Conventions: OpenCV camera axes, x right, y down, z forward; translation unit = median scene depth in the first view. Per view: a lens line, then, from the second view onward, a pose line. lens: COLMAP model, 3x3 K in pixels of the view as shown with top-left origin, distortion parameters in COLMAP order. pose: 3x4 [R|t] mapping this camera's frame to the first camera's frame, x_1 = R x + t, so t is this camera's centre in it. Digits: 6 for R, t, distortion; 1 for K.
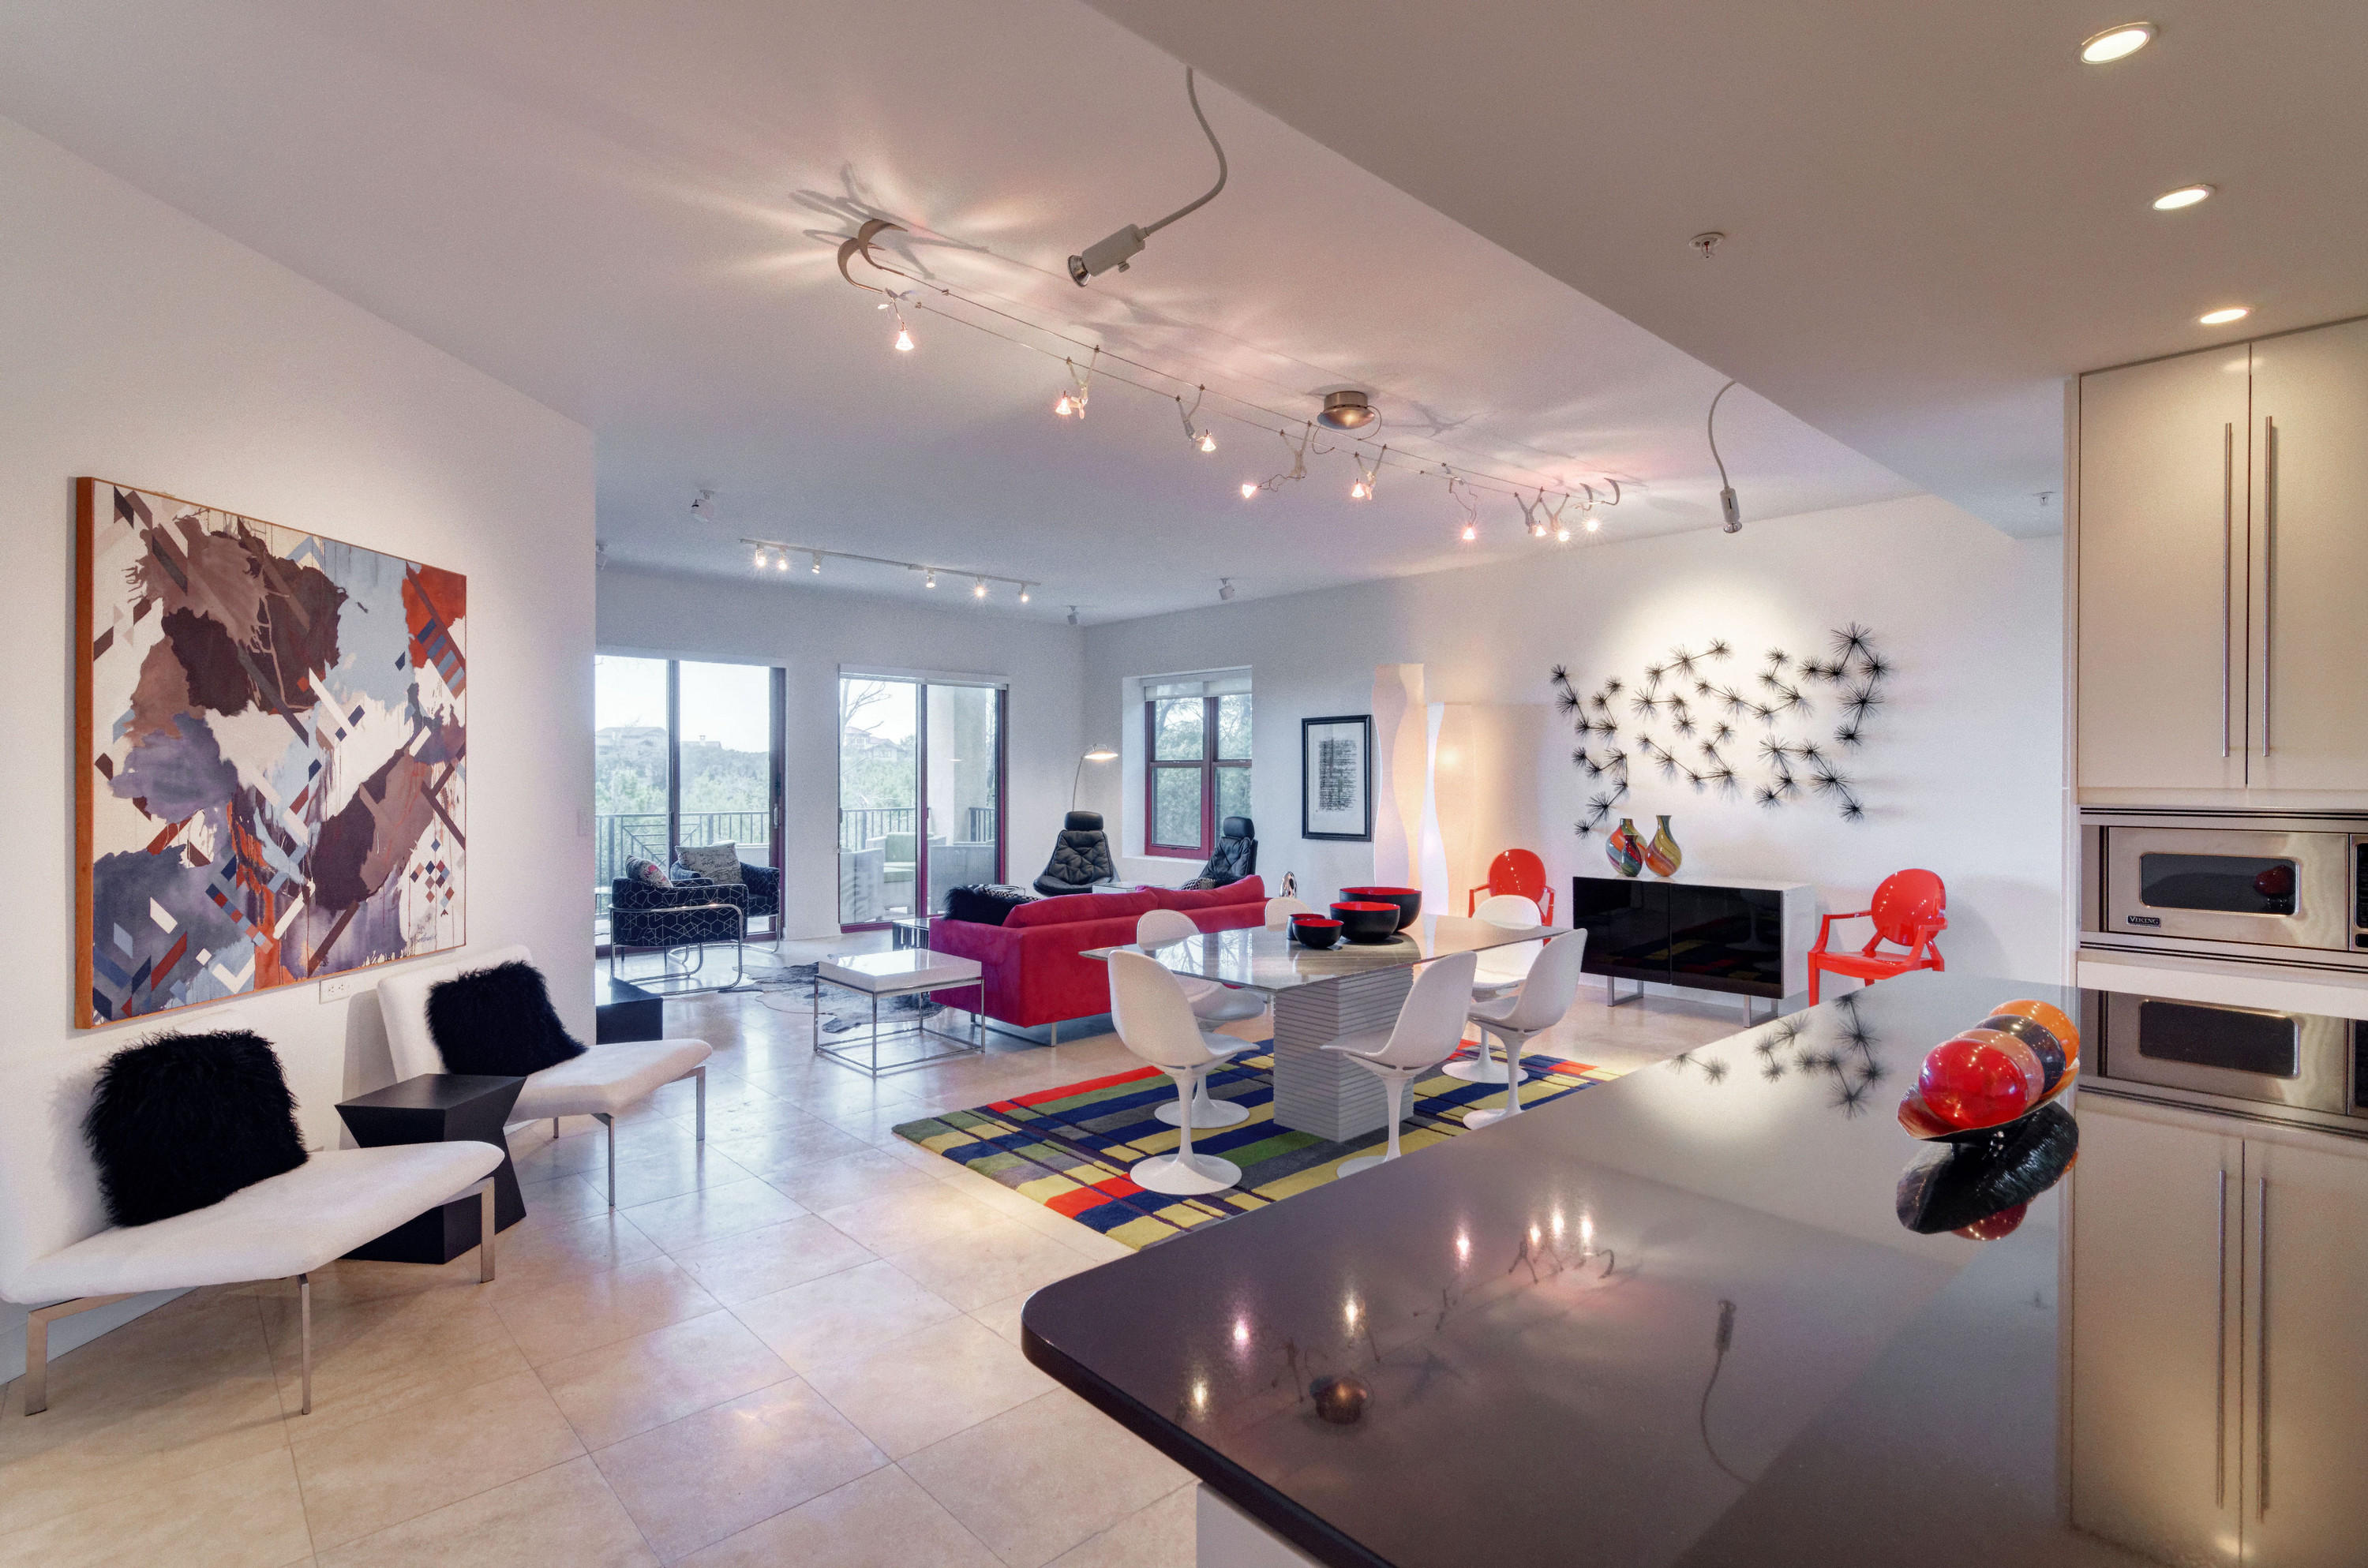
lens RADIAL K [[1139.3, 0, 1173.5], [0, 1139.3, 798.6], [0, 0, 1]] dist [0.005935, 0.000401]
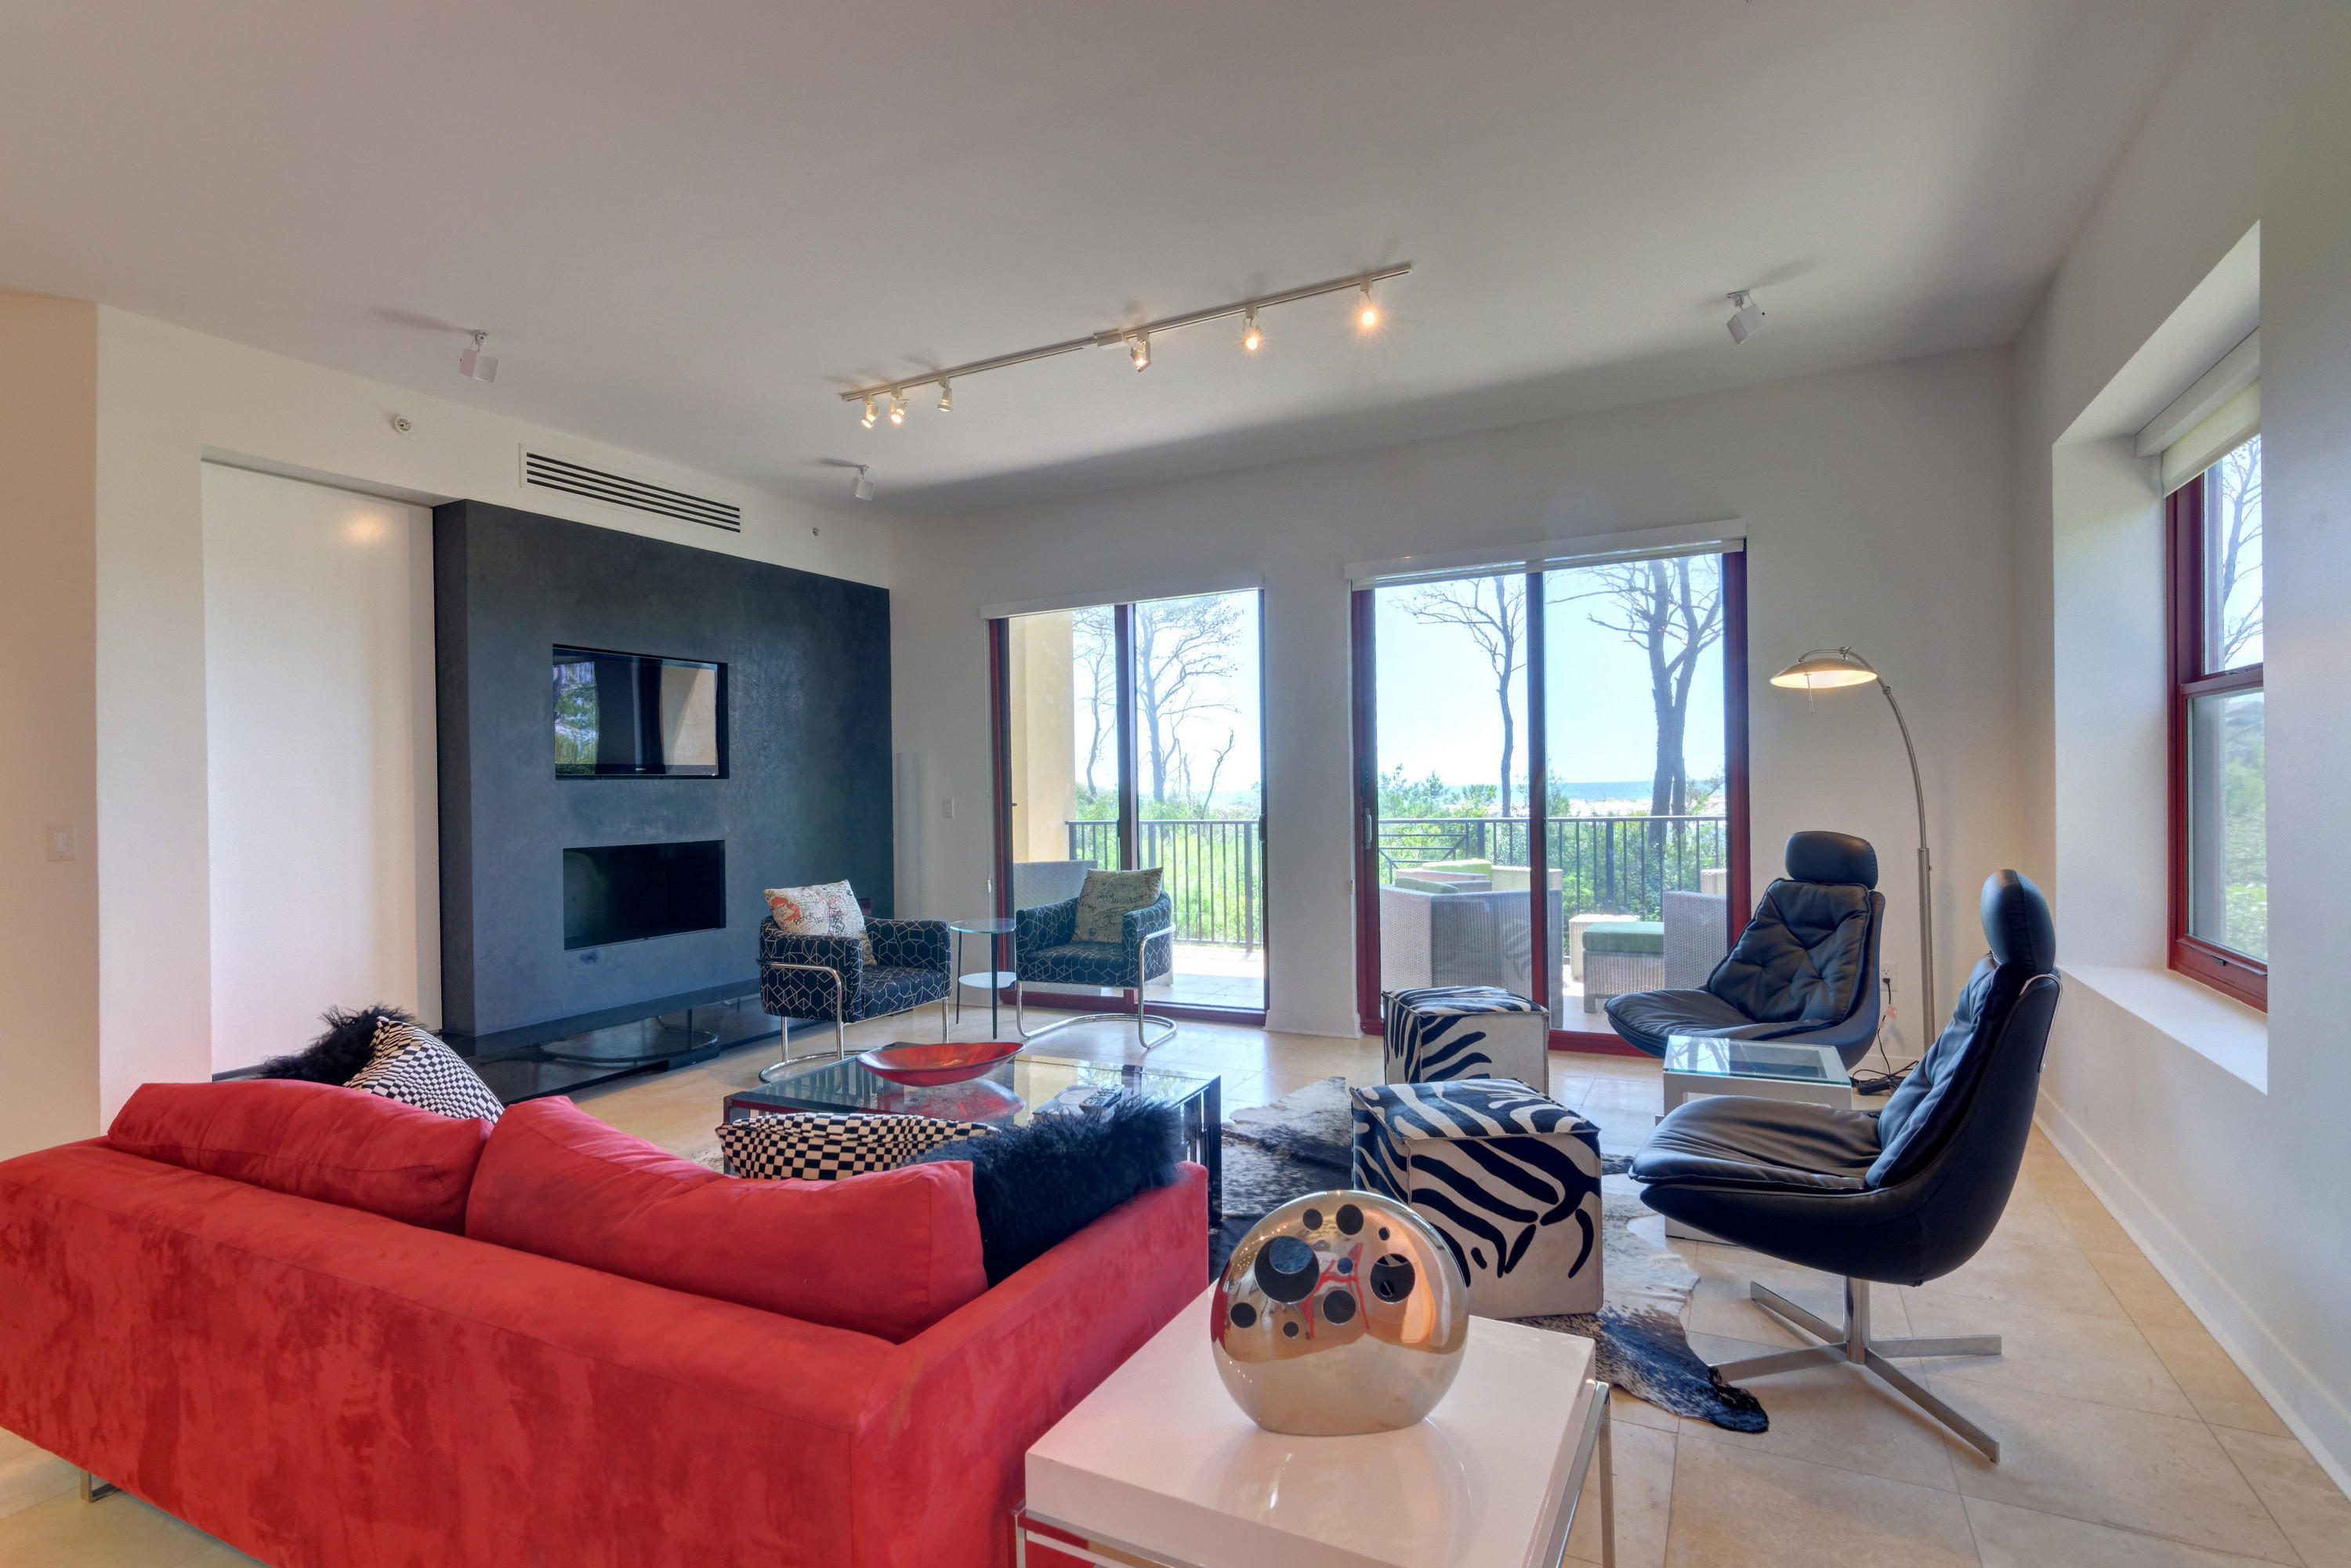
lens RADIAL K [[1120.6, 0, 1169.7], [0, 1120.6, 795.6], [0, 0, 1]] dist [-0.020575, -0.000014]
pose [[0.340760, -0.005152, -0.940136, 0.469115], [0.006454, 0.999974, -0.003140, -0.002078], [0.940128, -0.004998, 0.340784, 1.680740]]
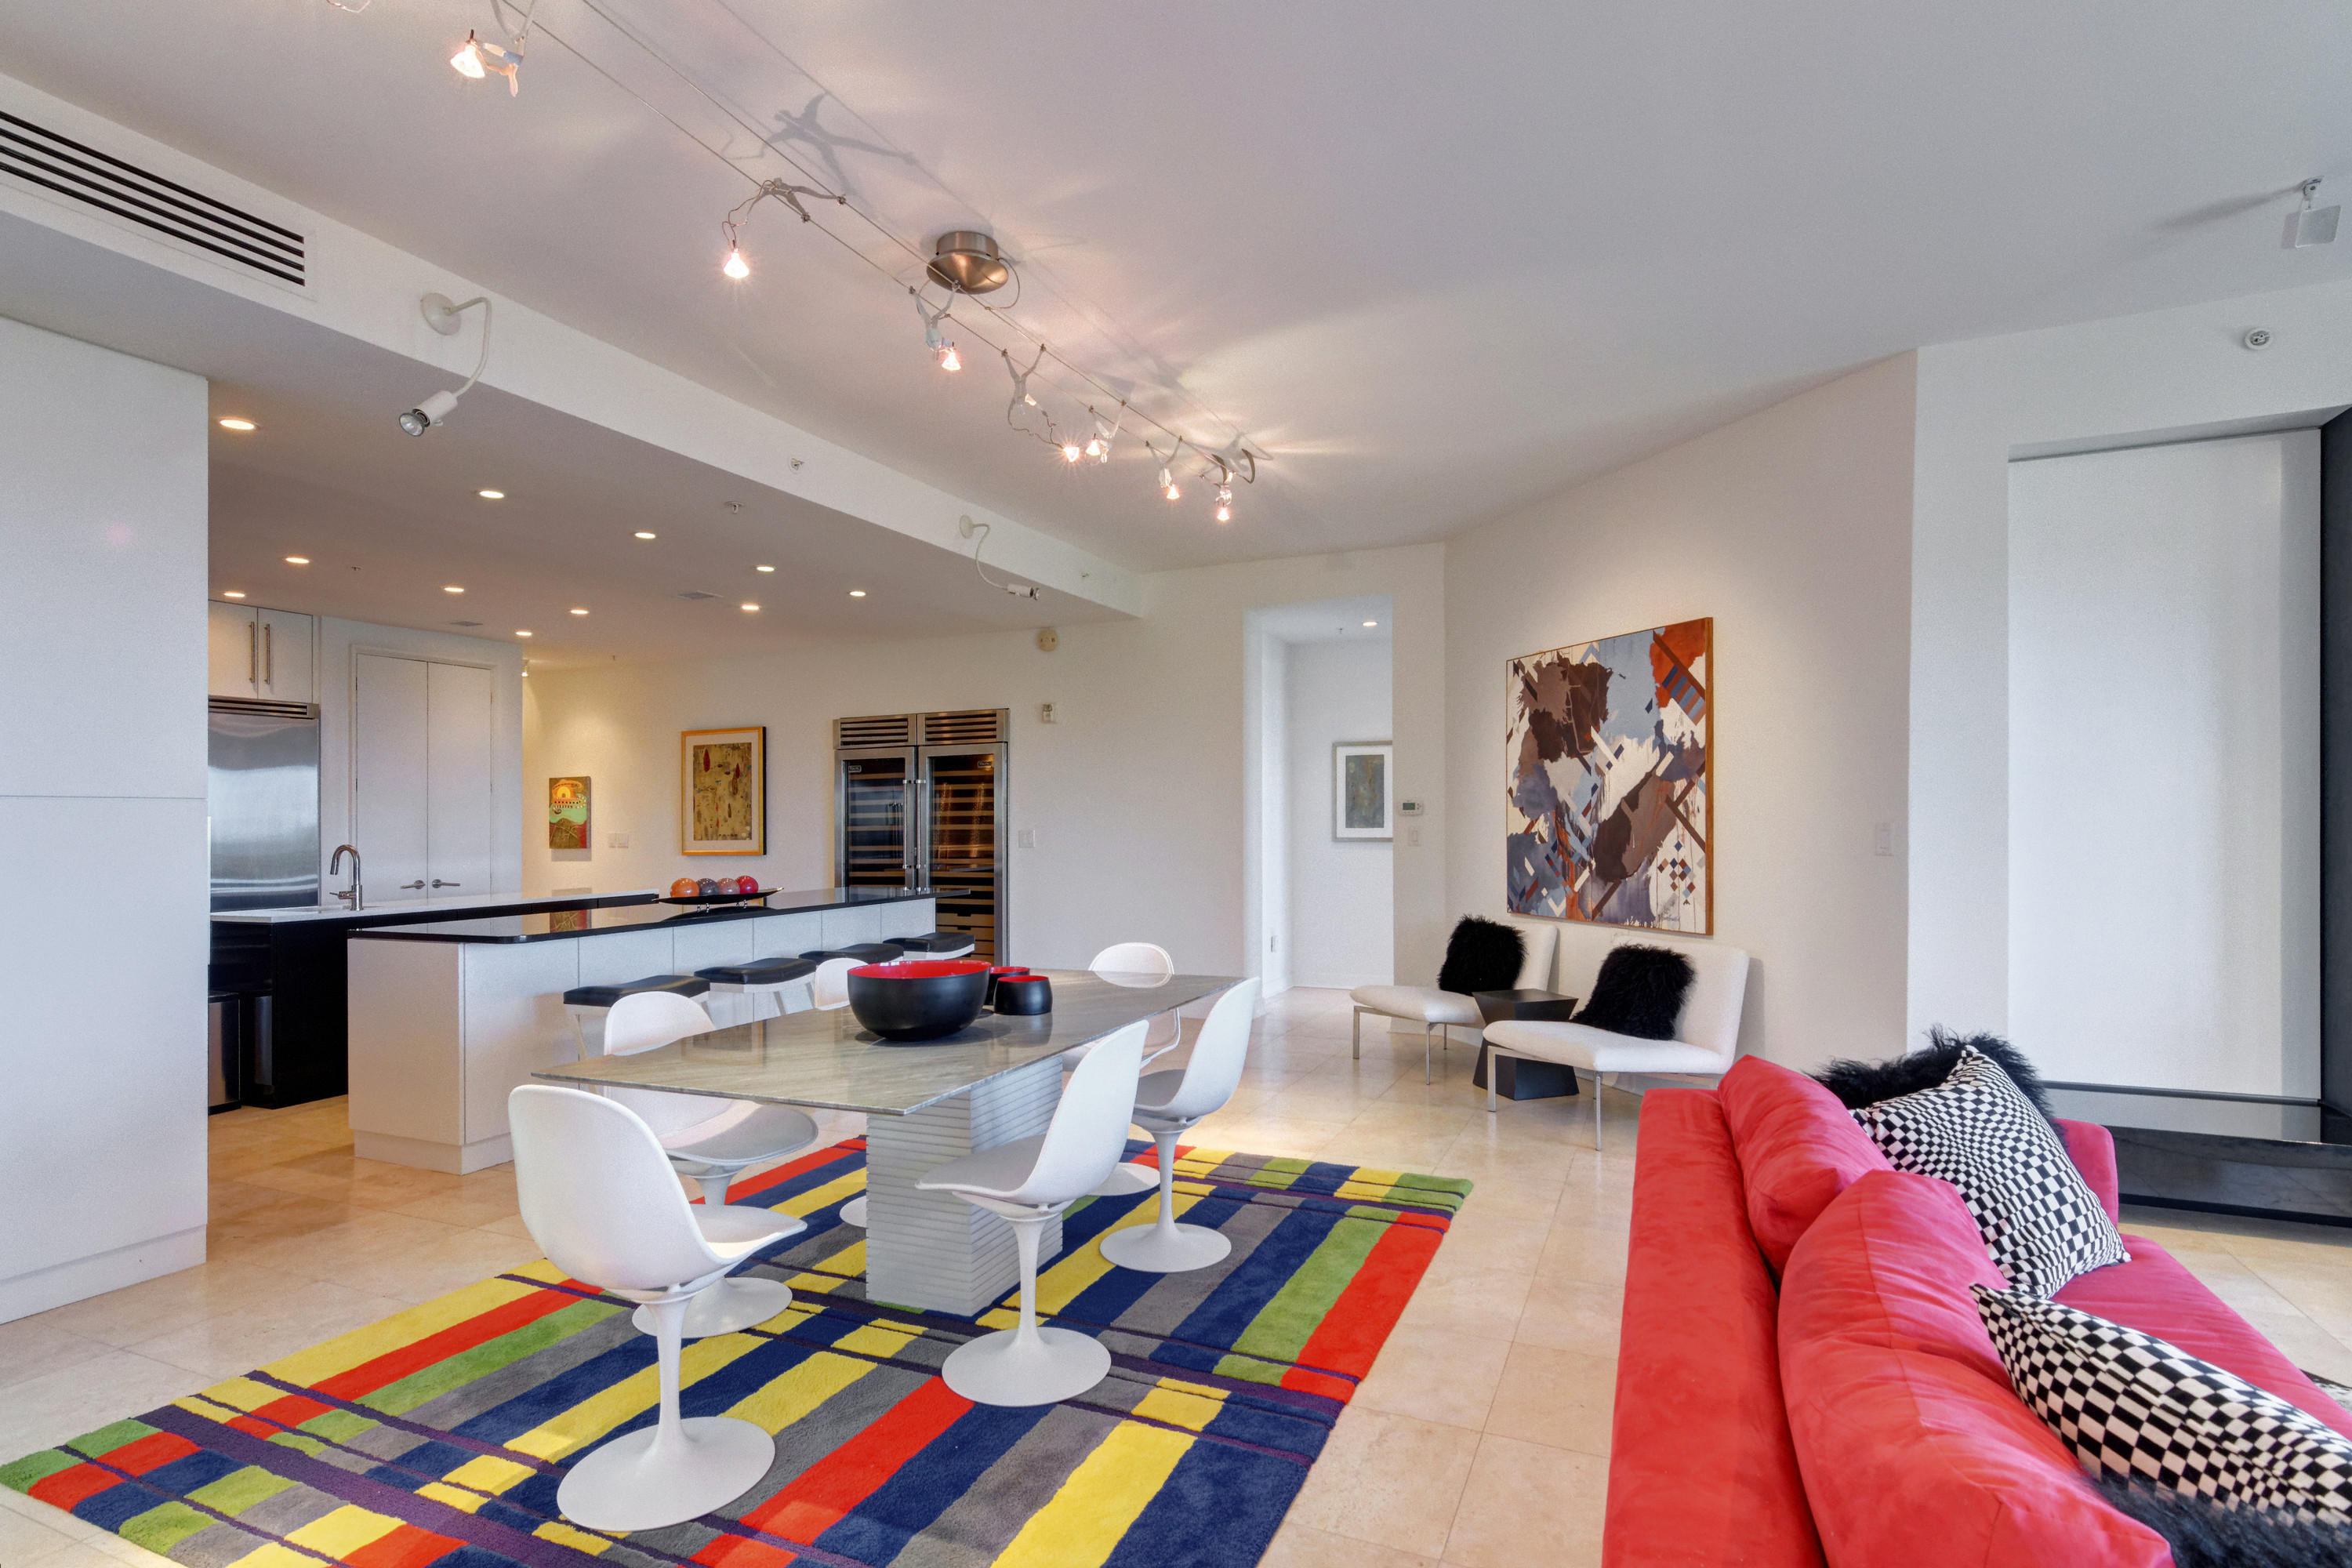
lens RADIAL K [[1131.7, 0, 1165.6], [0, 1131.7, 798.5], [0, 0, 1]] dist [0.005935, 0.000401]
pose [[-0.919178, -0.001695, -0.393839, 0.340977], [-0.000119, 0.999992, -0.004026, -0.005783], [0.393842, -0.003654, -0.919171, 1.838134]]
